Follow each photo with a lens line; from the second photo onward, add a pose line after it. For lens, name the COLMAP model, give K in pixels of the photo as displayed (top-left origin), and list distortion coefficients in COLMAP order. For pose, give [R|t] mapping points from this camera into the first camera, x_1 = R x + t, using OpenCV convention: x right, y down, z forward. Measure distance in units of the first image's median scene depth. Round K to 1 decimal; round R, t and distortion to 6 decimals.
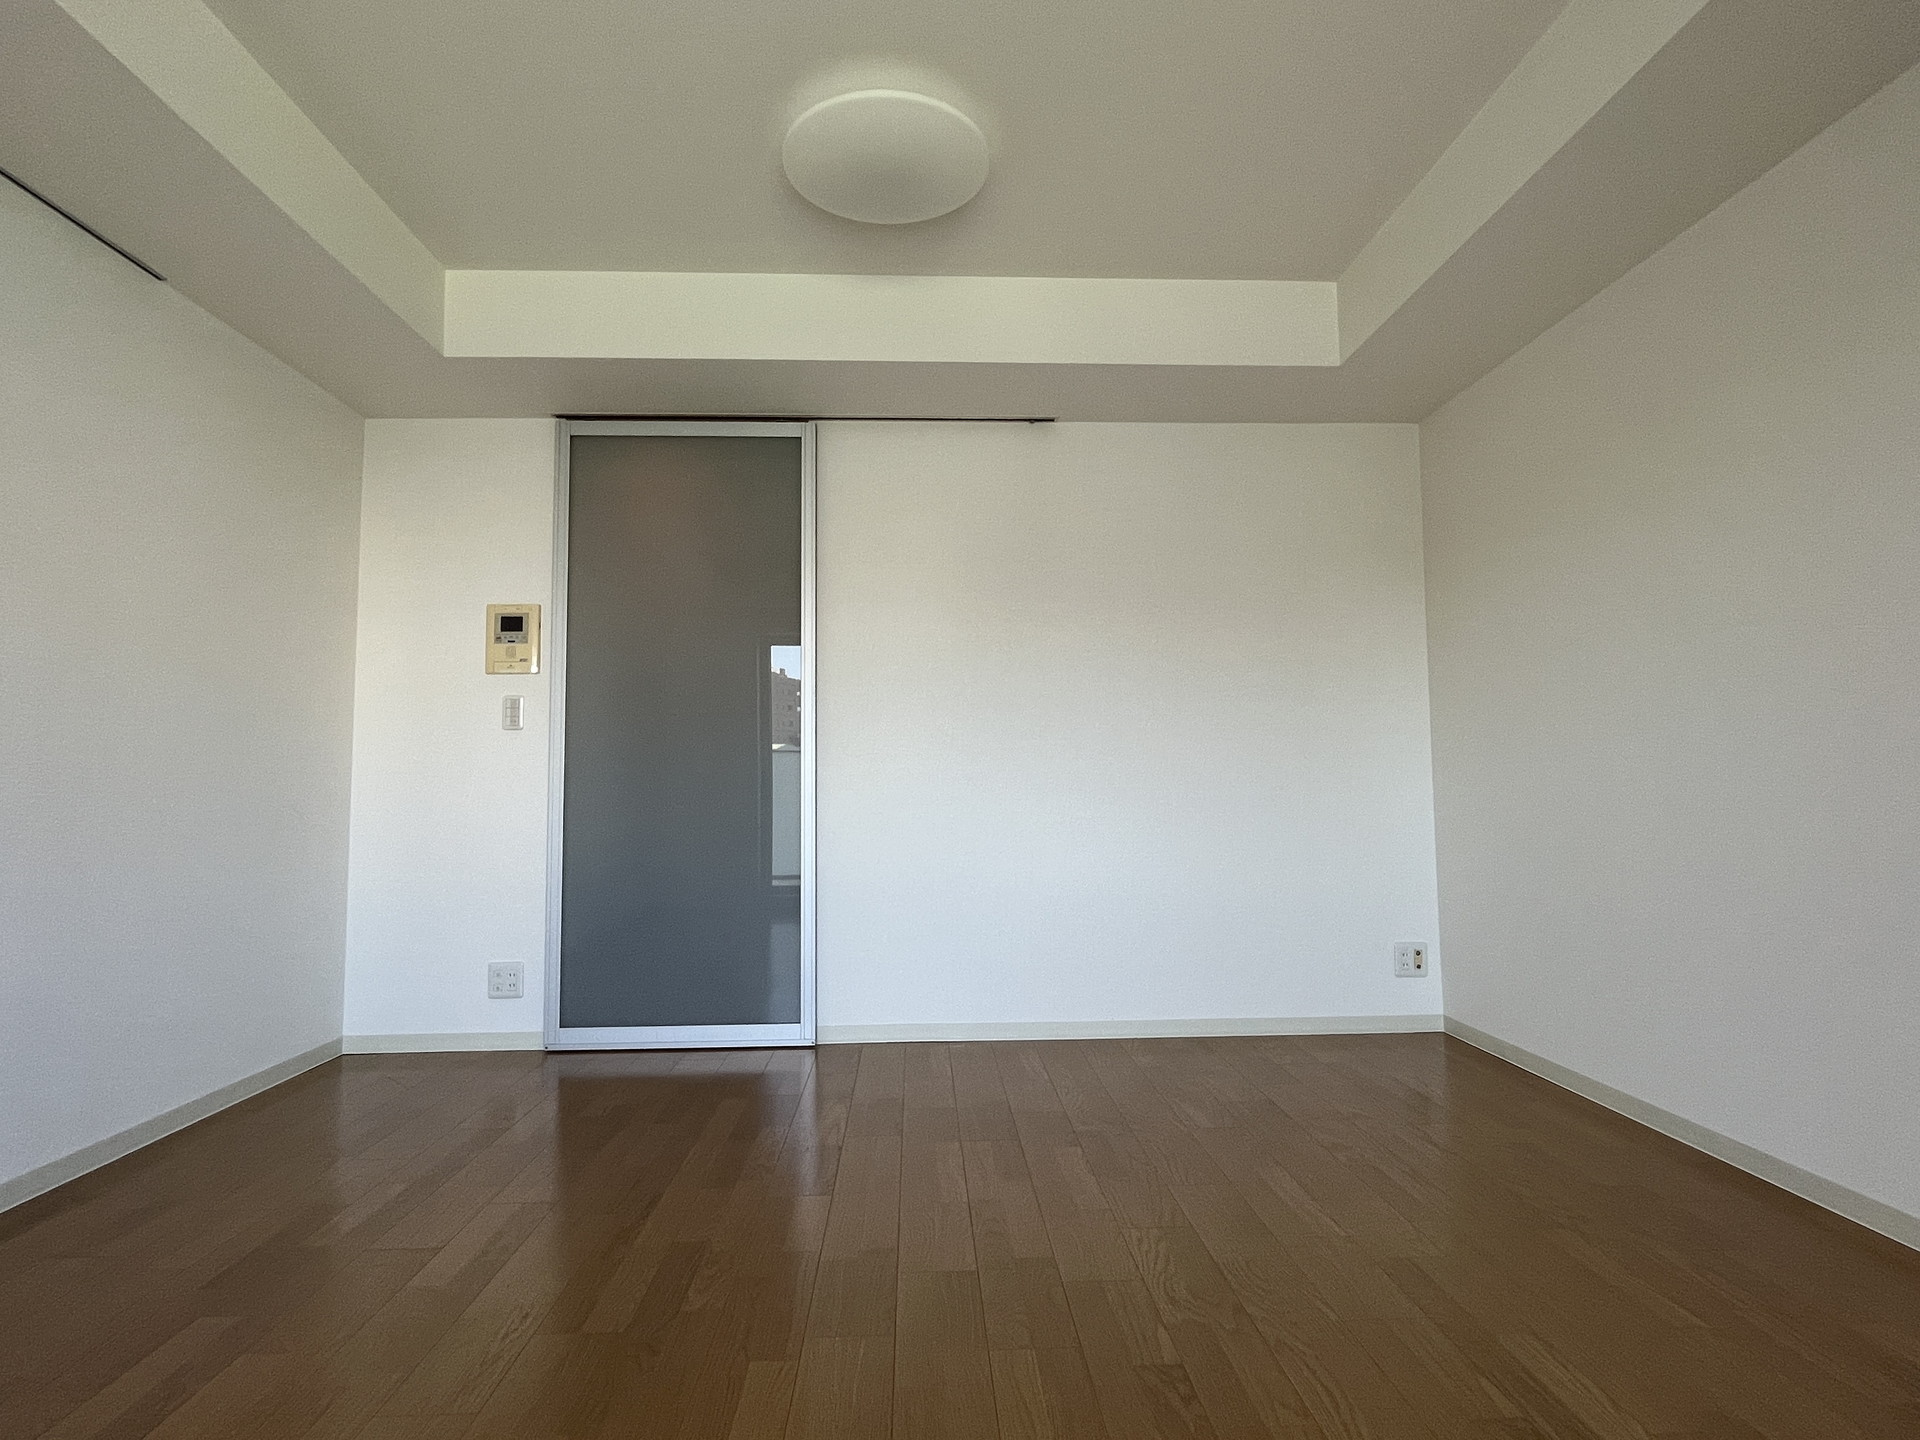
lens RADIAL K [[977.6, 0, 958.9], [0, 977.6, 716.6], [0, 0, 1]] dist [-0.002246, -0.002506]
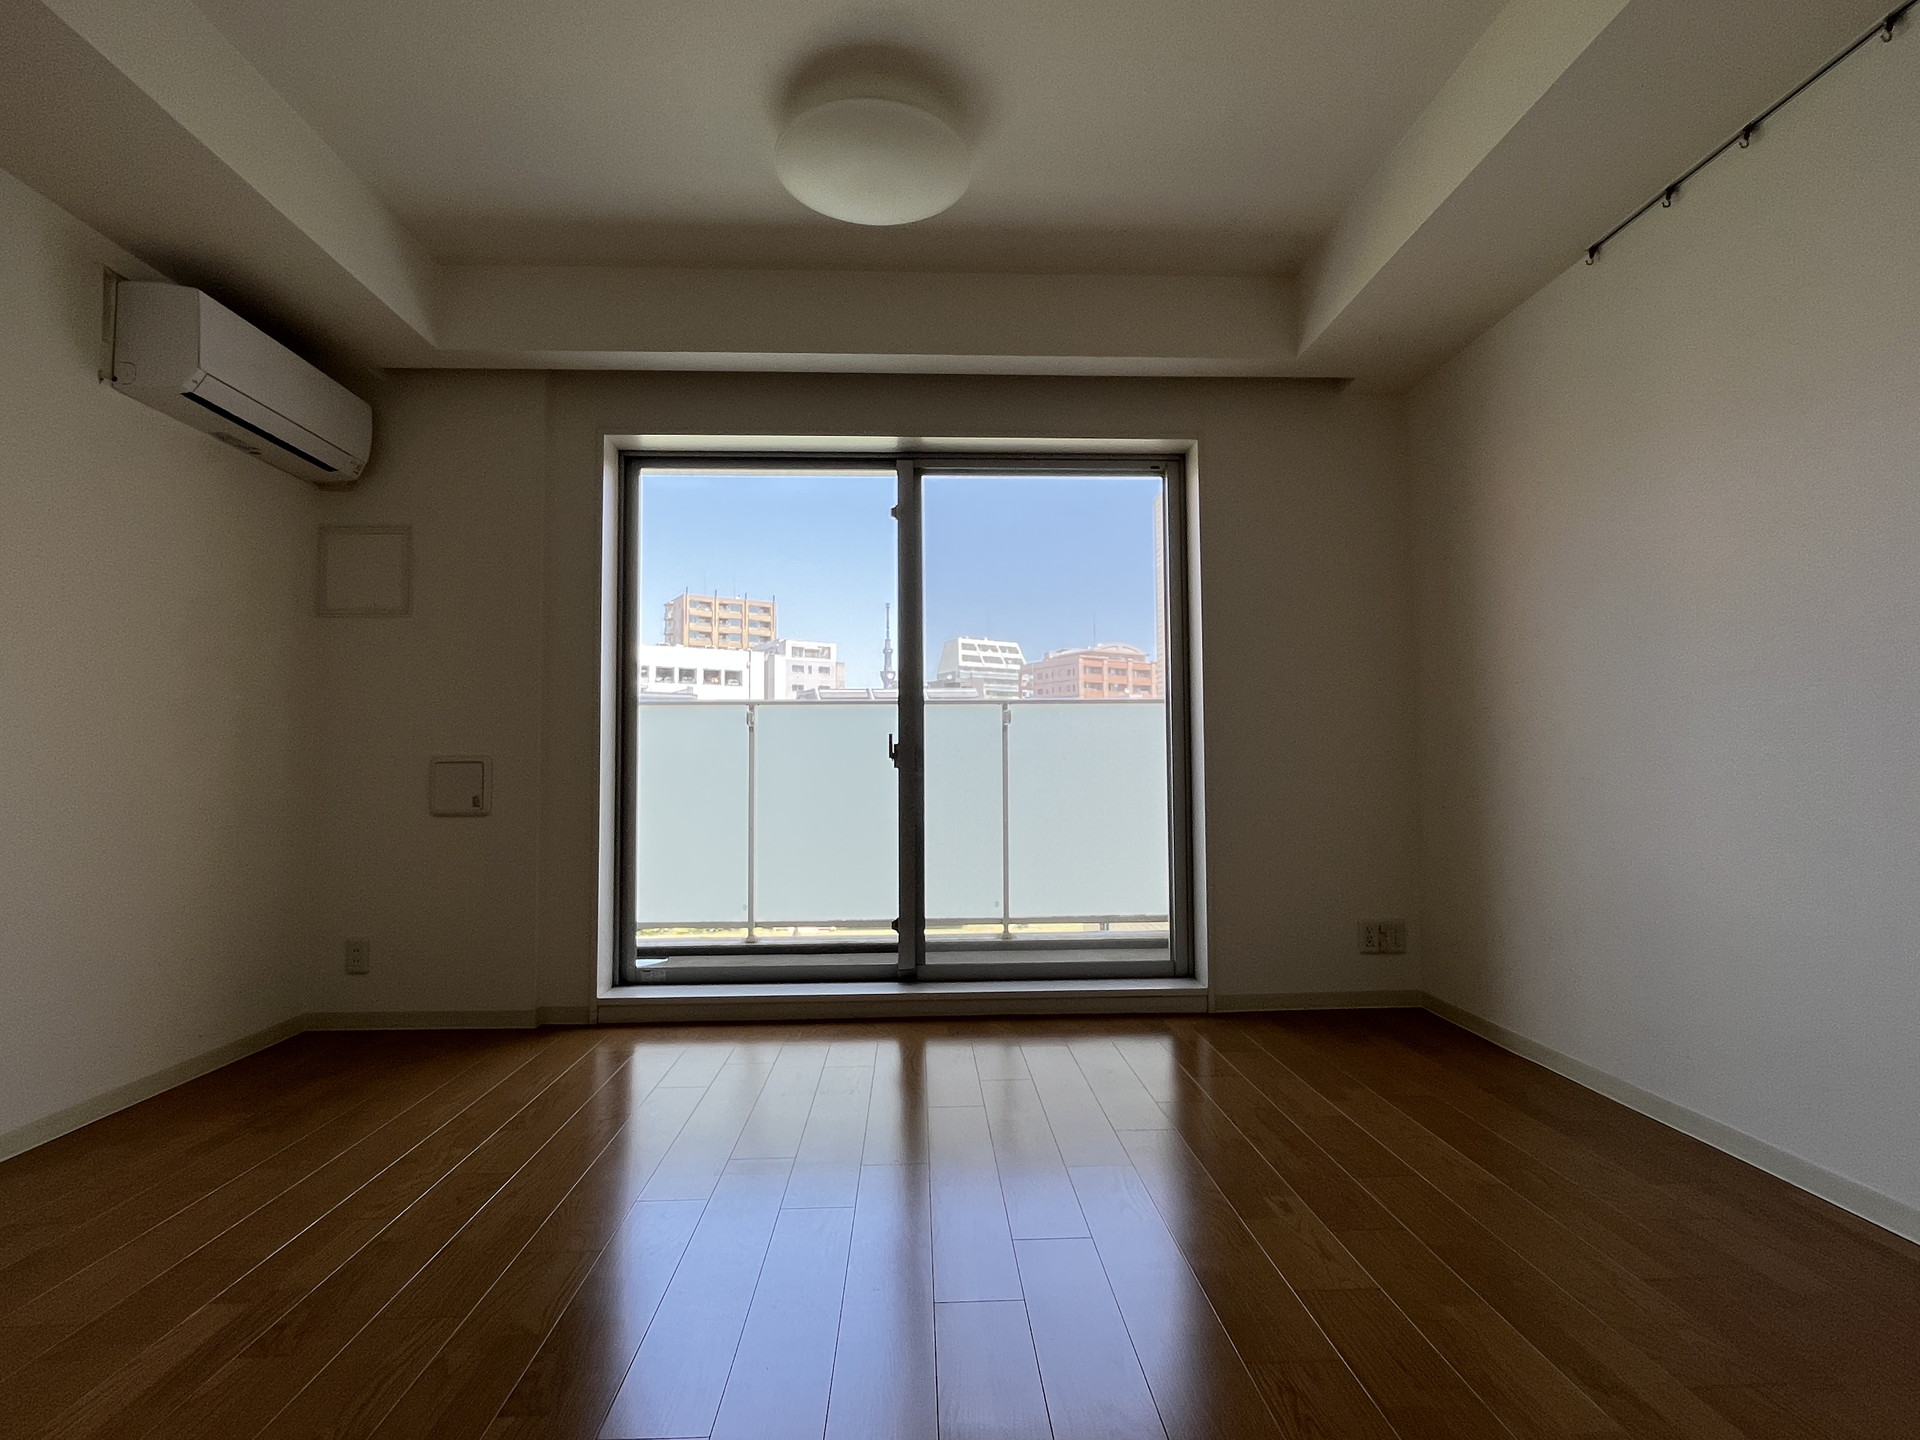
lens RADIAL K [[977.6, 0, 953.1], [0, 977.6, 726.6], [0, 0, 1]] dist [-0.002246, -0.002506]
pose [[-0.999862, 0.014135, 0.008730, -0.086241], [0.013071, 0.993647, -0.111779, 0.069240], [-0.010254, -0.111649, -0.993695, 0.851231]]
